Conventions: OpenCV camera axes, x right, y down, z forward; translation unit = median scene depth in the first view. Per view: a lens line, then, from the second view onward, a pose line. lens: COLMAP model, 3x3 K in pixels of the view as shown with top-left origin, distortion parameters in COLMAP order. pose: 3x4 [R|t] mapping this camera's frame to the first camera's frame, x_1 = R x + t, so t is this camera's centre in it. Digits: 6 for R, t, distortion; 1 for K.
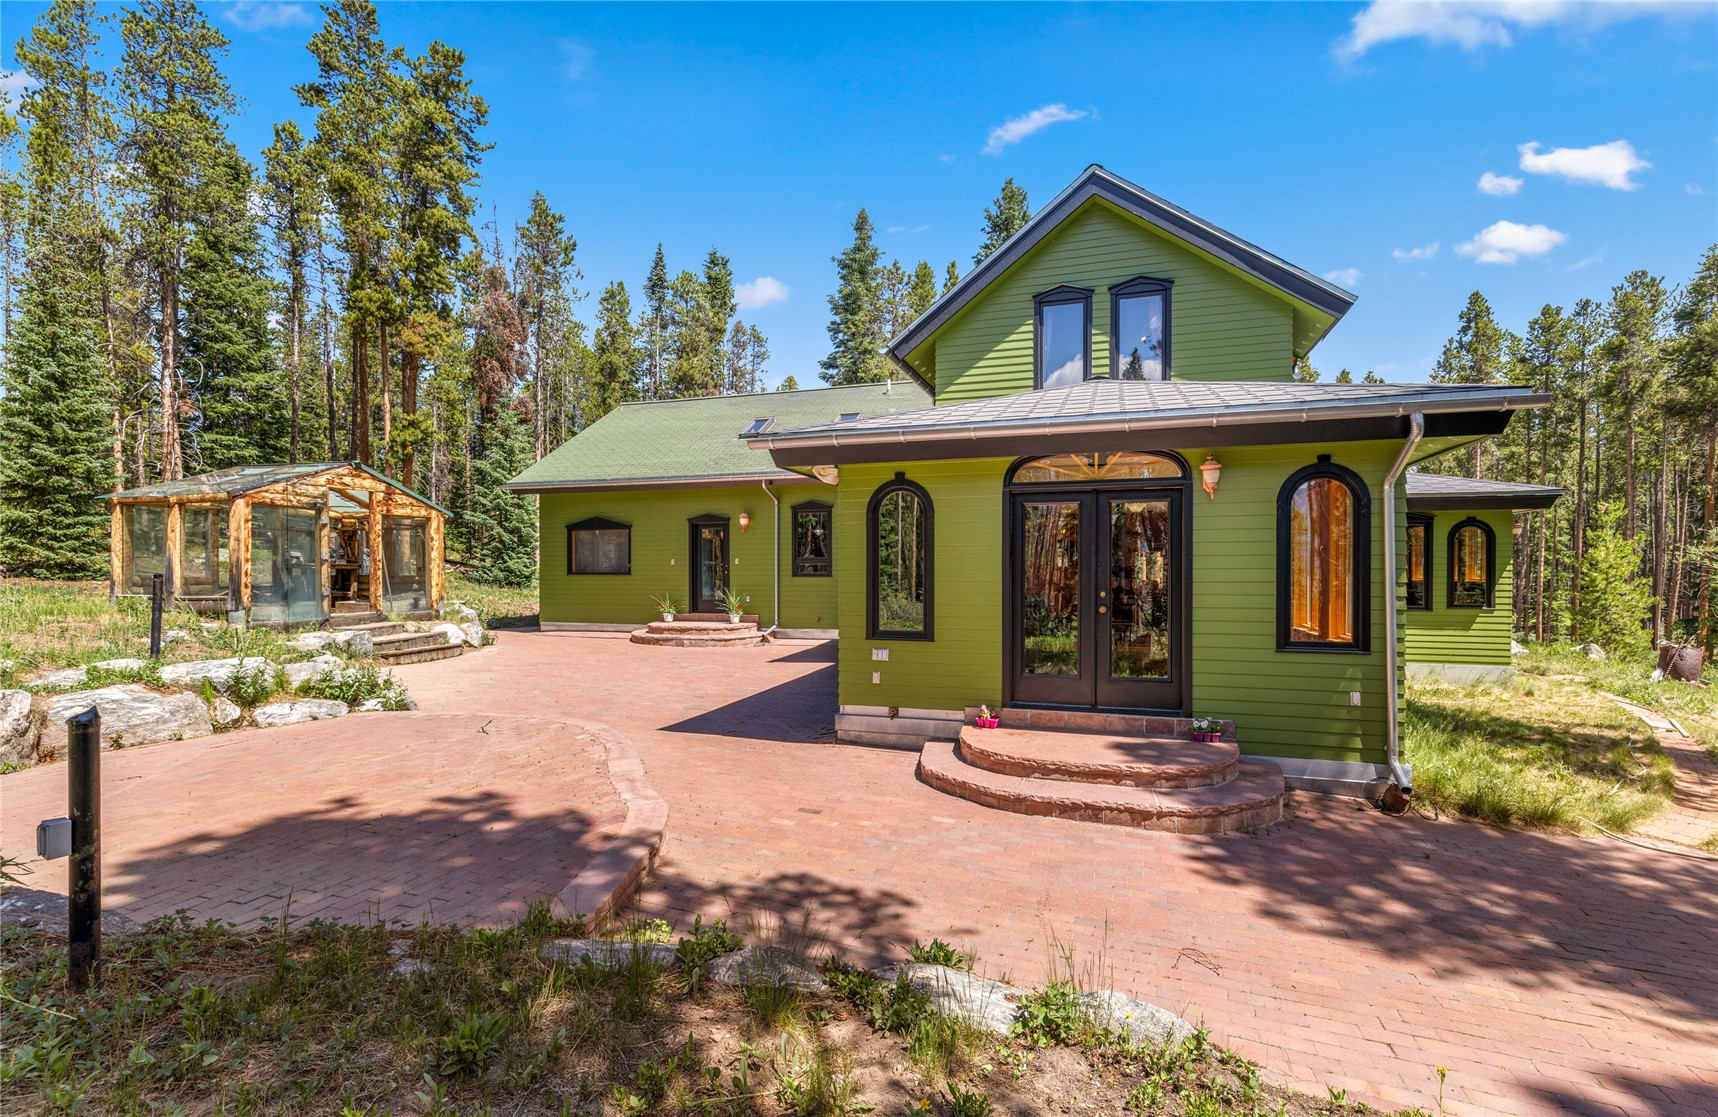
lens RADIAL K [[731.6, 0, 862.3], [0, 731.6, 568.0], [0, 0, 1]] dist [0.001627, -0.000505]
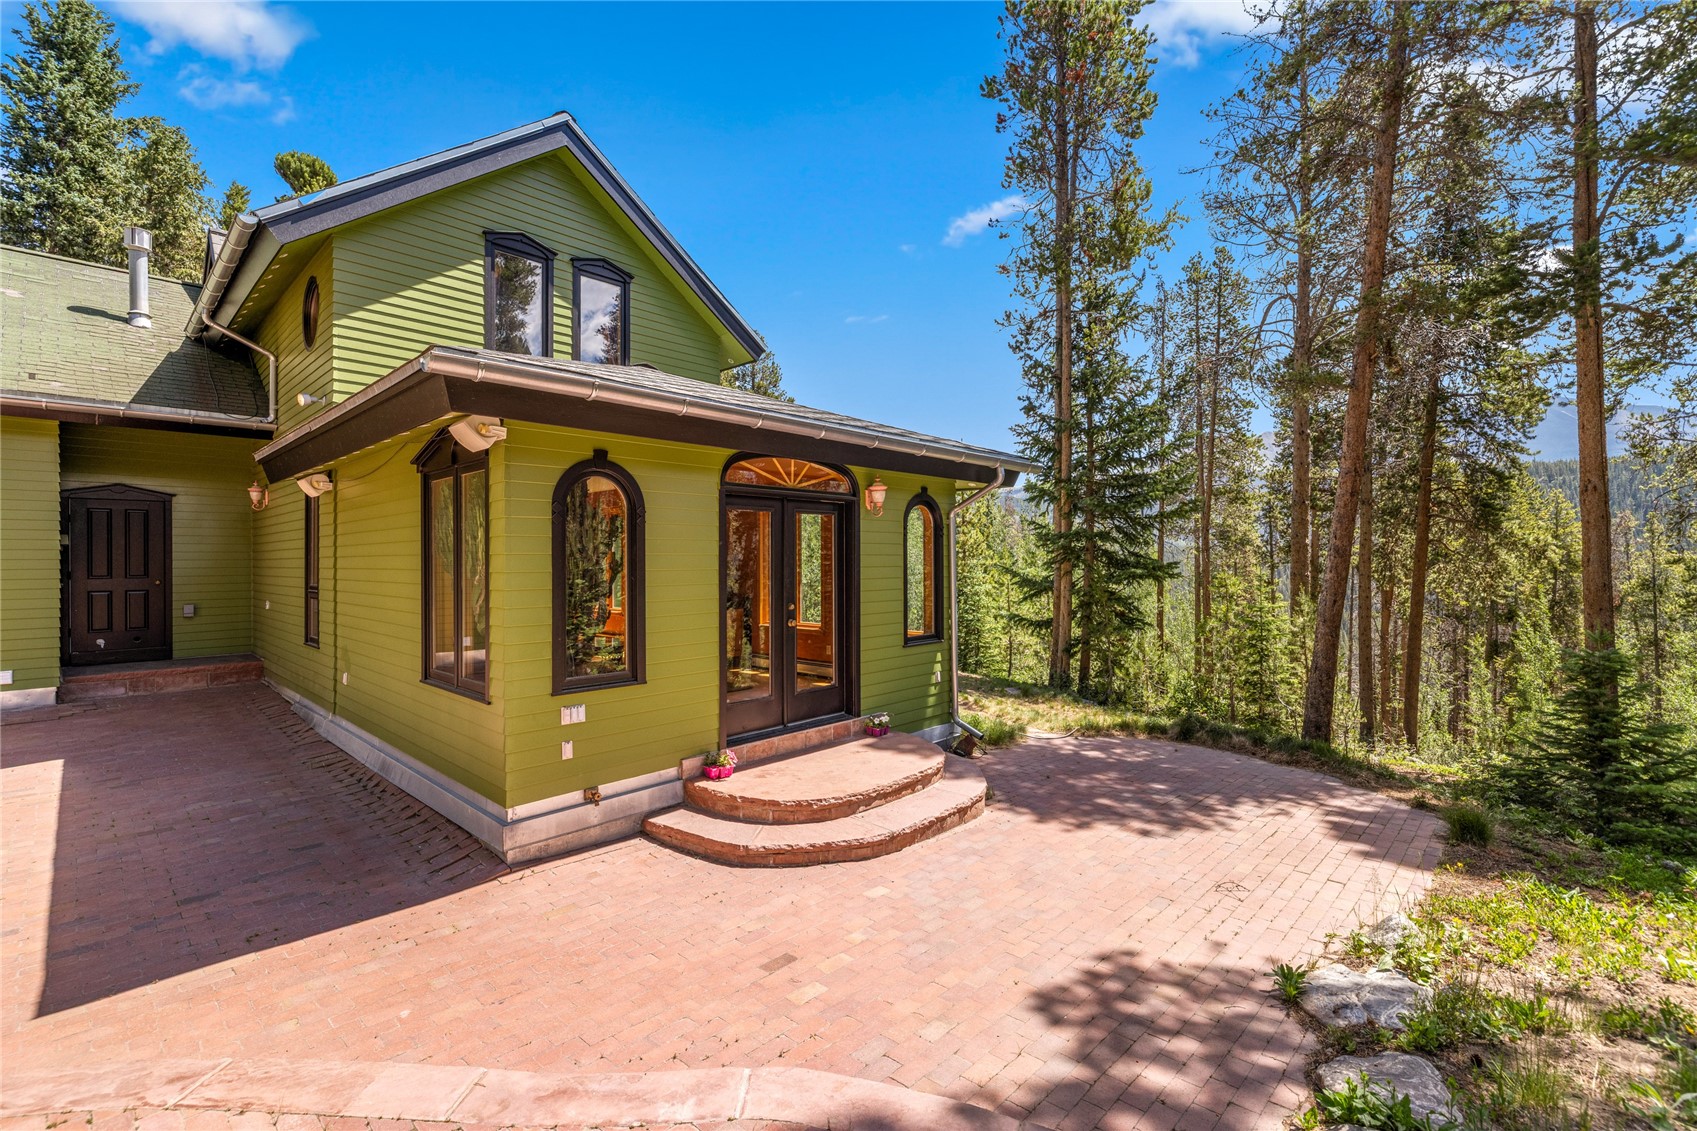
lens RADIAL K [[744.6, 0, 853.0], [0, 744.6, 553.5], [0, 0, 1]] dist [-0.010142, 0.000289]
pose [[0.420990, 0.007256, 0.907036, -0.560432], [0.005600, 0.999928, -0.010598, -0.024920], [-0.907048, 0.009540, 0.420919, 0.542393]]
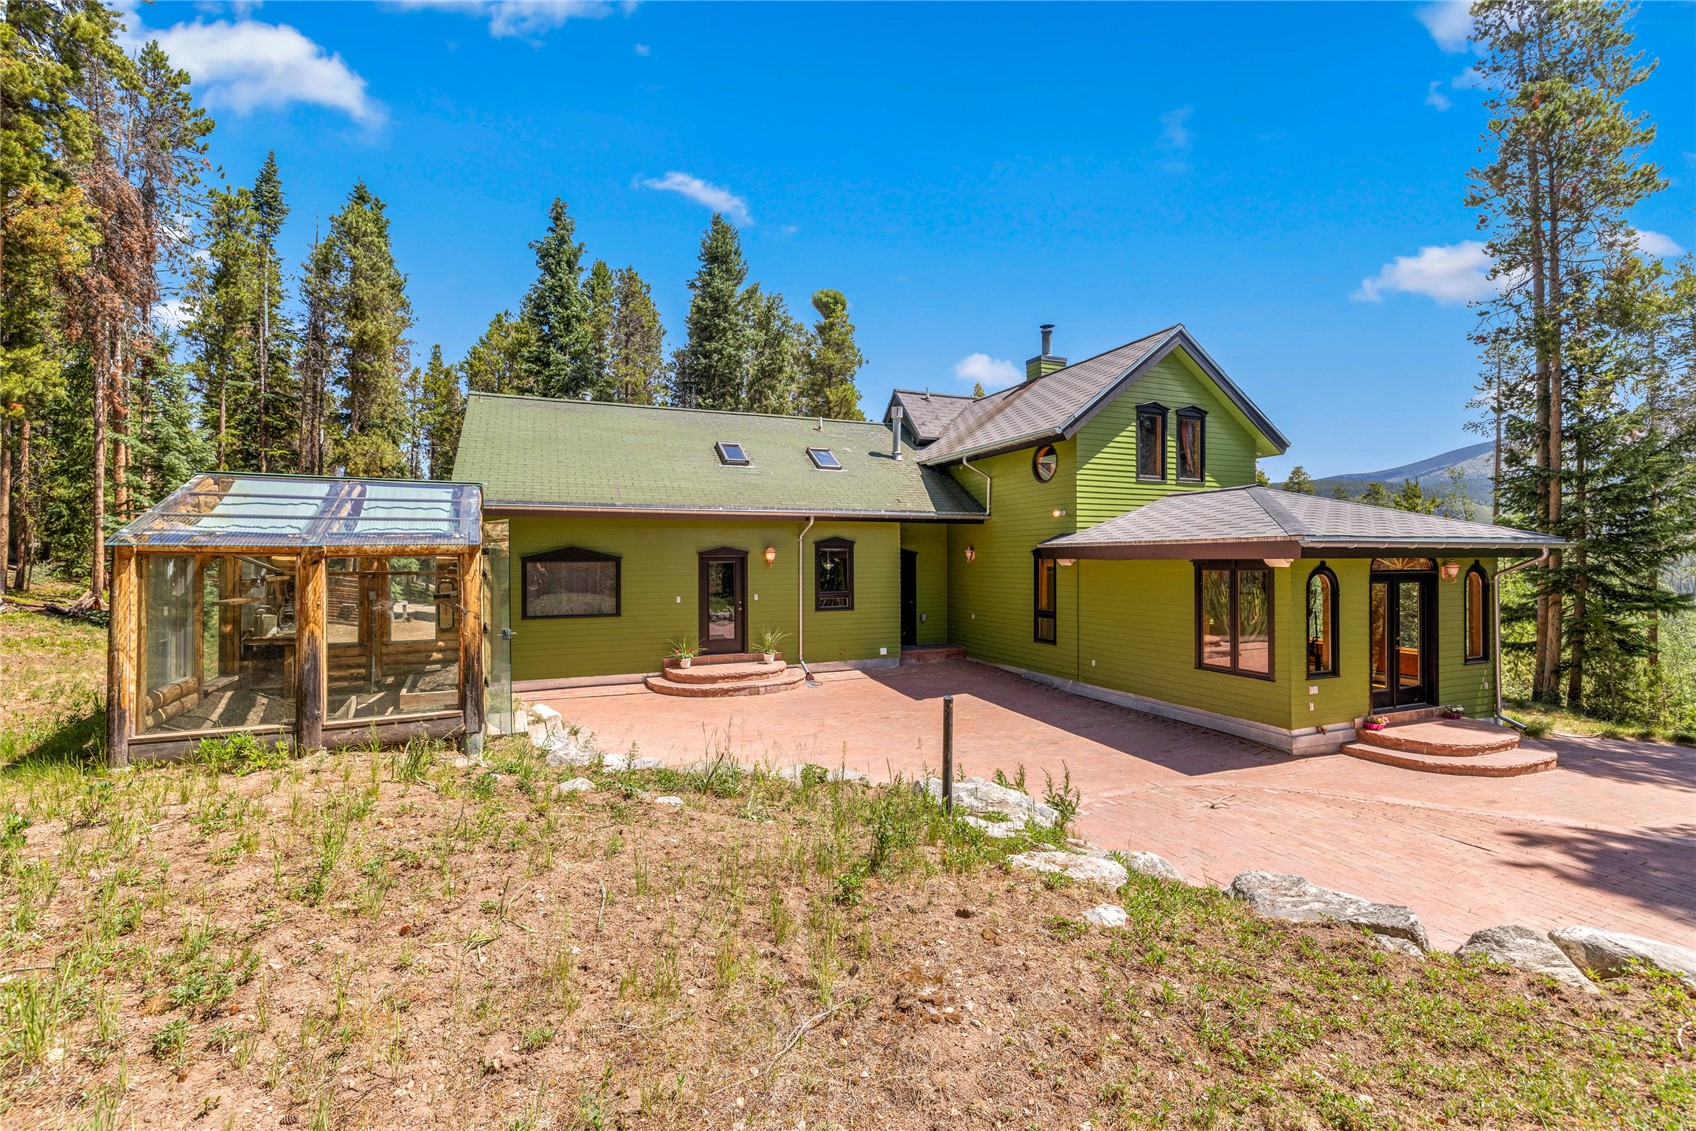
lens RADIAL K [[694.3, 0, 847.3], [0, 694.3, 552.5], [0, 0, 1]] dist [-0.012468, 0.000141]
pose [[0.780118, 0.005011, 0.625612, -1.729664], [0.002525, 0.999935, -0.011157, -0.153575], [-0.625627, 0.010283, 0.780055, 0.595228]]
